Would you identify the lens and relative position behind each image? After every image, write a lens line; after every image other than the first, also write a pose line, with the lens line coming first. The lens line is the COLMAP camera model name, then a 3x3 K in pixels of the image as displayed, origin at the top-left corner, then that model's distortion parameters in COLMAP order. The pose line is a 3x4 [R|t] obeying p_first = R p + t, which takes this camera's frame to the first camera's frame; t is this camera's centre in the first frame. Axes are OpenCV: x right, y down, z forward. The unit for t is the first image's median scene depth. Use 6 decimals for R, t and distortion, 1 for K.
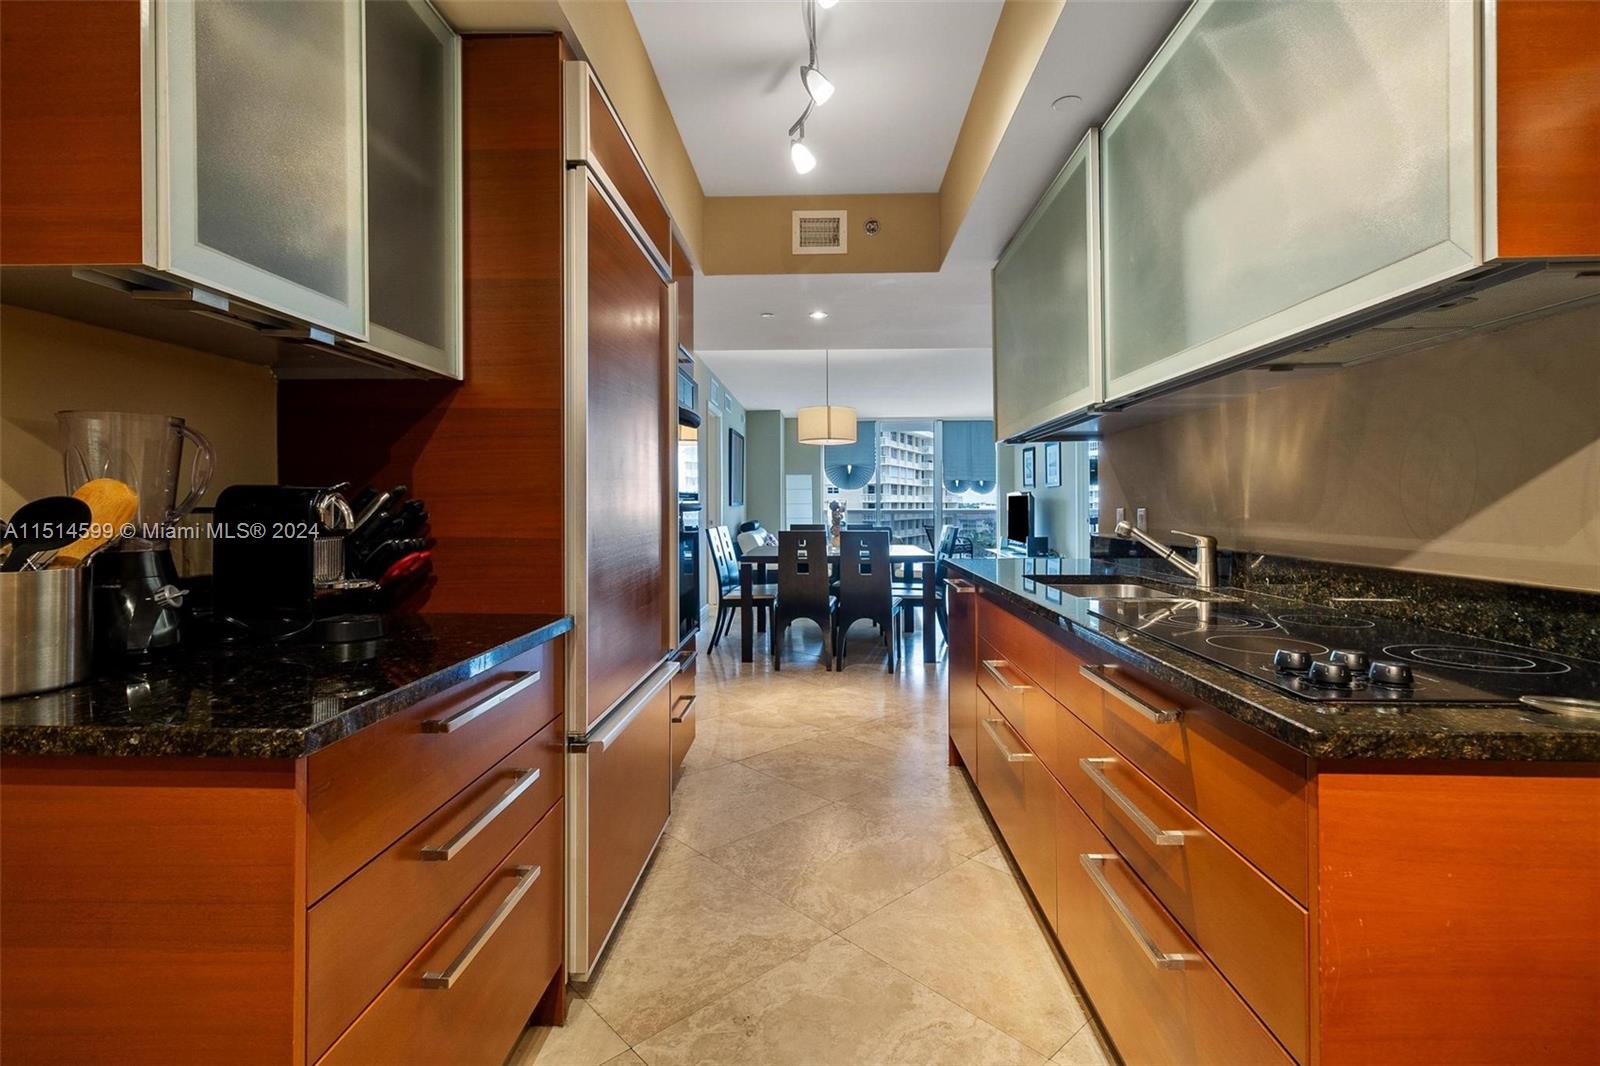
lens RADIAL K [[750.2, 0, 794.3], [0, 750.2, 503.3], [0, 0, 1]] dist [0.004287, 0.000604]
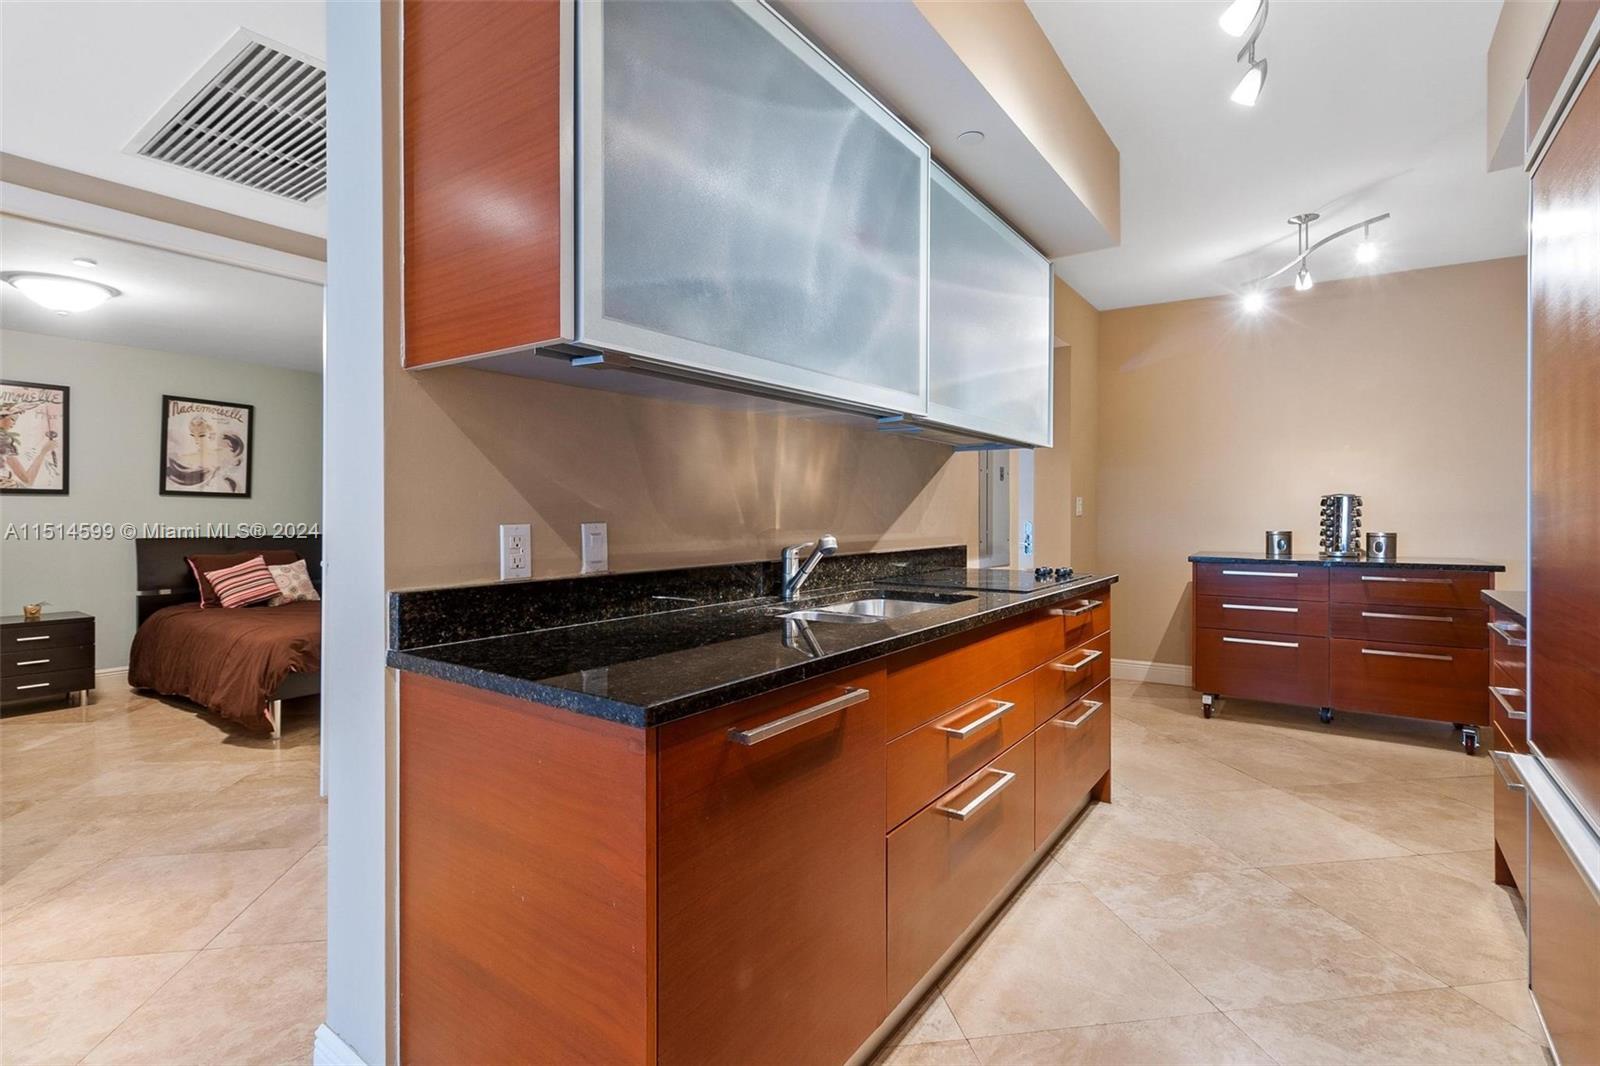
lens RADIAL K [[750.2, 0, 804.6], [0, 750.2, 521.6], [0, 0, 1]] dist [0.004287, 0.000604]
pose [[-0.834342, -0.002616, 0.551241, -0.023144], [0.001841, 0.999970, 0.007532, 0.002065], [-0.551244, 0.007299, -0.834312, 2.124708]]
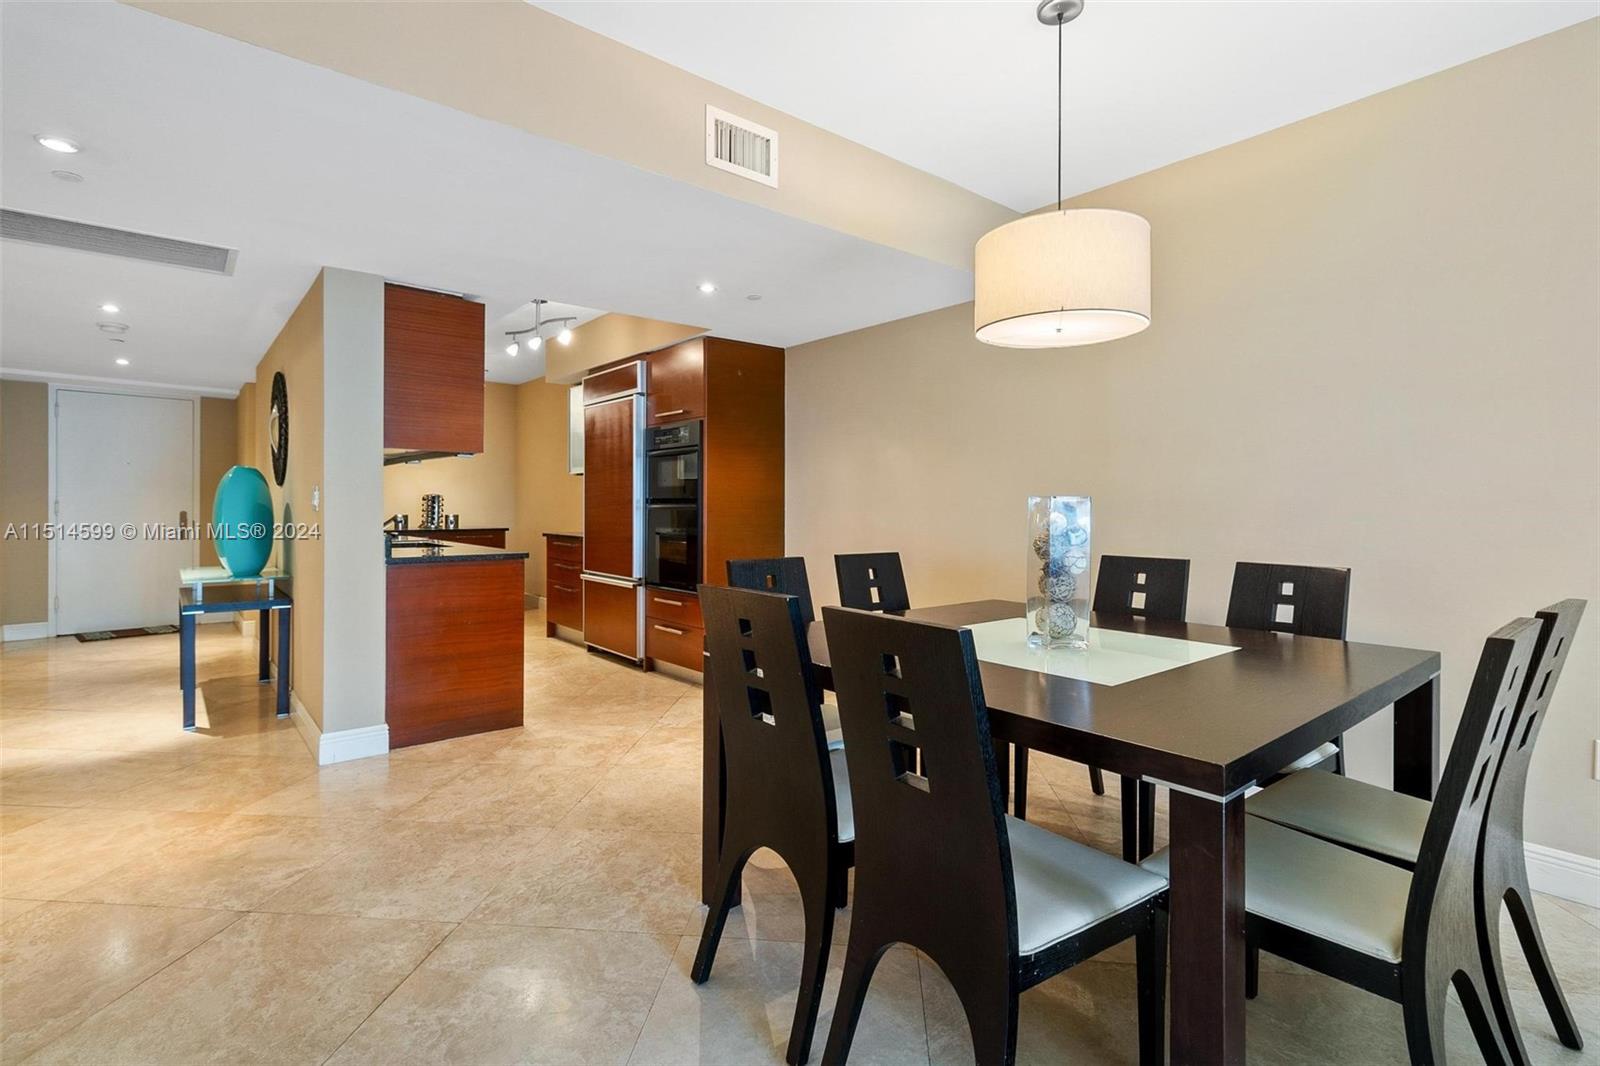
lens RADIAL K [[750.2, 0, 774.0], [0, 750.2, 514.9], [0, 0, 1]] dist [0.004287, 0.000604]
pose [[-0.756292, 0.004487, -0.654219, 1.177184], [-0.002461, 0.999950, 0.009703, 0.009319], [0.654230, 0.008948, -0.756243, 3.726373]]
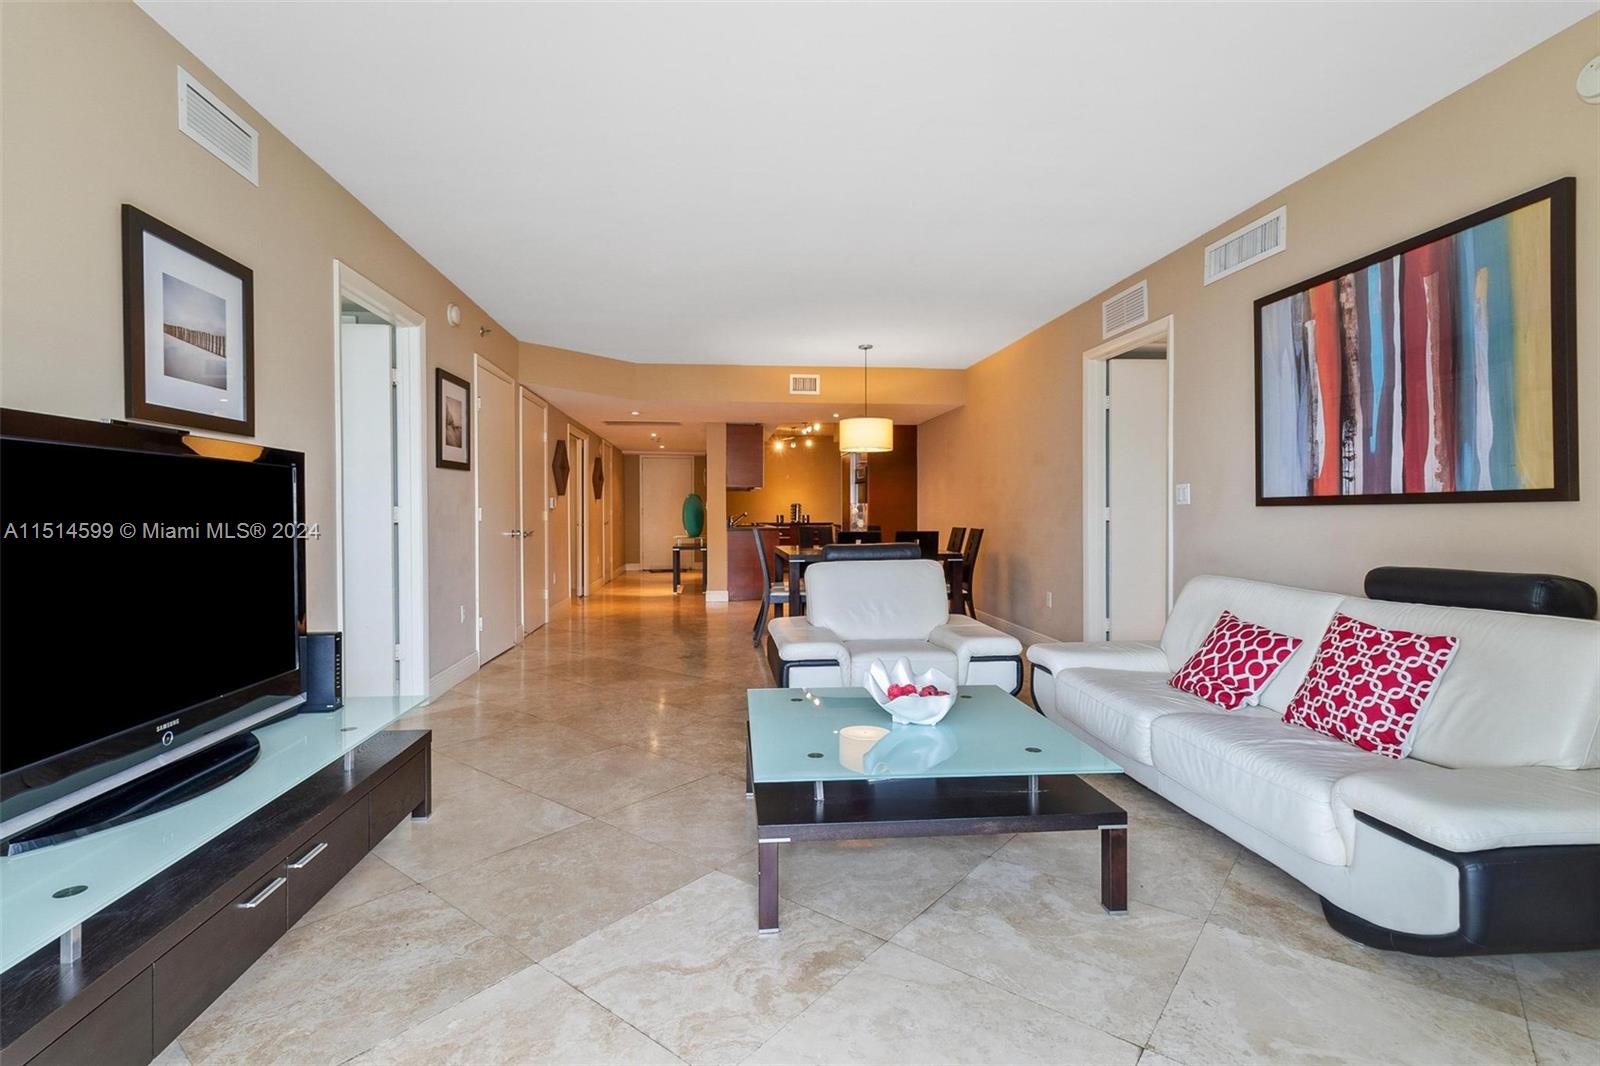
lens RADIAL K [[754.3, 0, 793.8], [0, 754.3, 519.1], [0, 0, 1]] dist [0.001701, 0.000119]
pose [[-0.991547, 0.006595, -0.129578, 0.936491], [0.005421, 0.999941, 0.009409, 0.023360], [0.129633, 0.008627, -0.991525, 6.173733]]
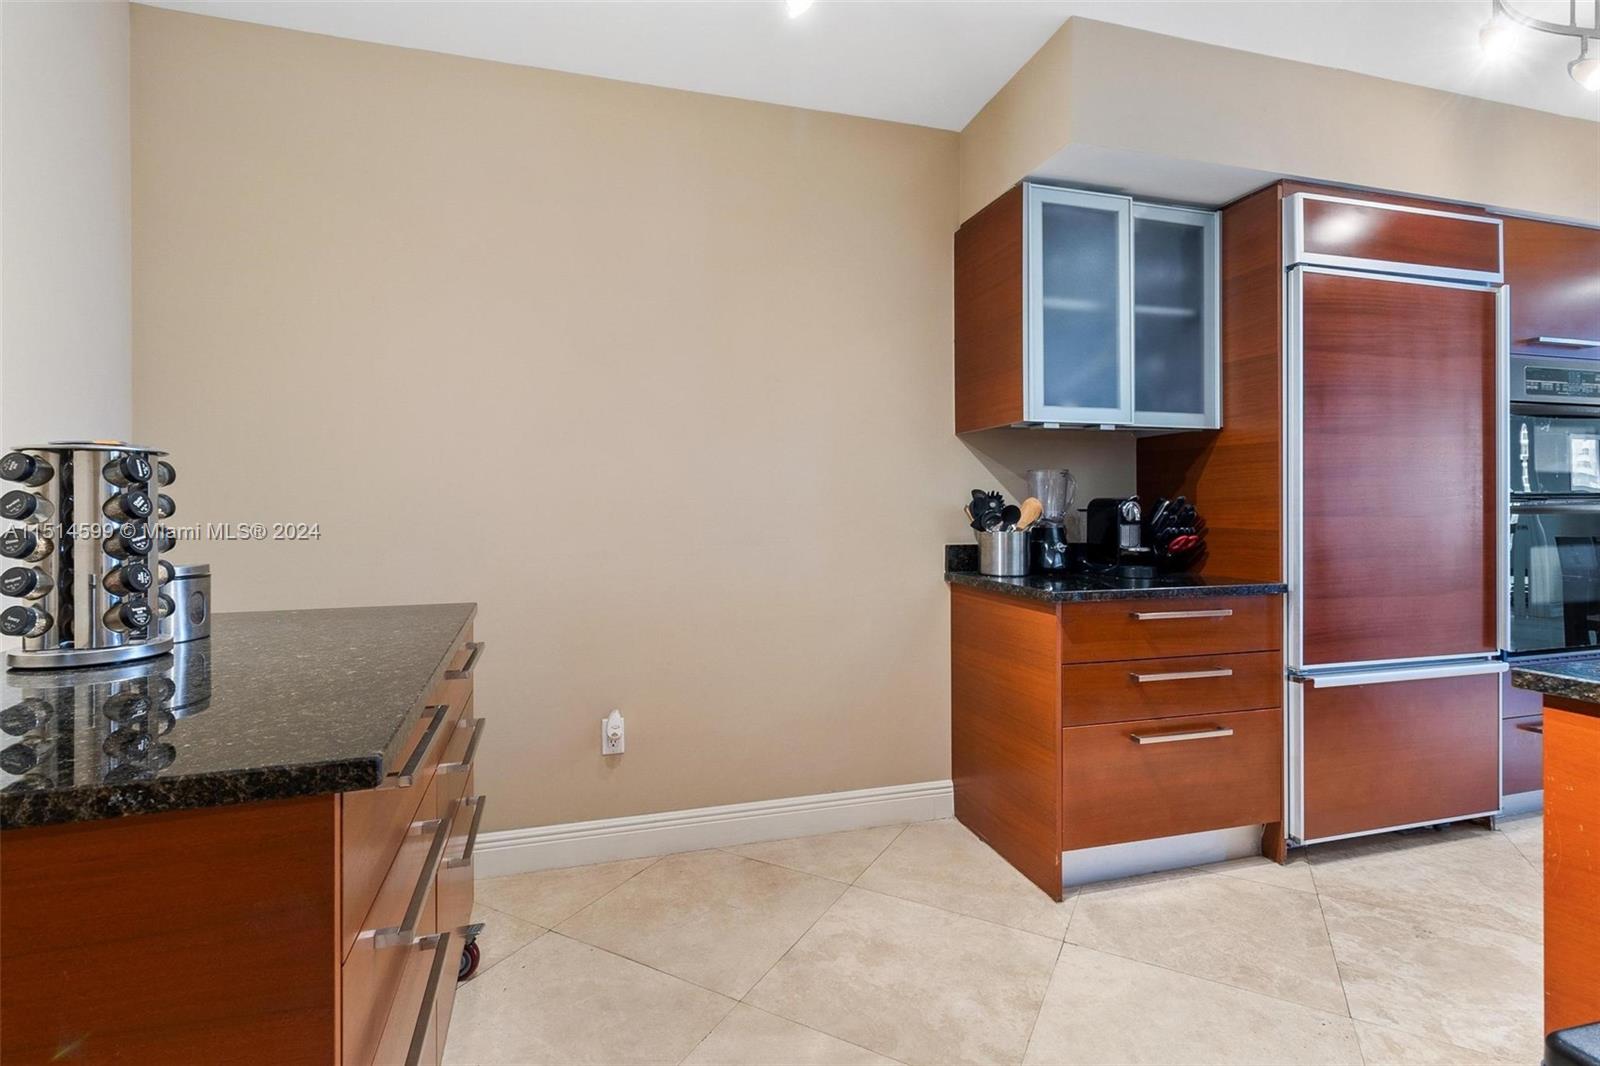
lens RADIAL K [[750.2, 0, 795.8], [0, 750.2, 511.3], [0, 0, 1]] dist [0.004287, 0.000604]
pose [[0.312952, 0.002599, -0.949765, 0.688262], [0.004380, 0.999982, 0.004180, -0.000063], [0.949759, -0.005468, 0.312935, -0.304732]]
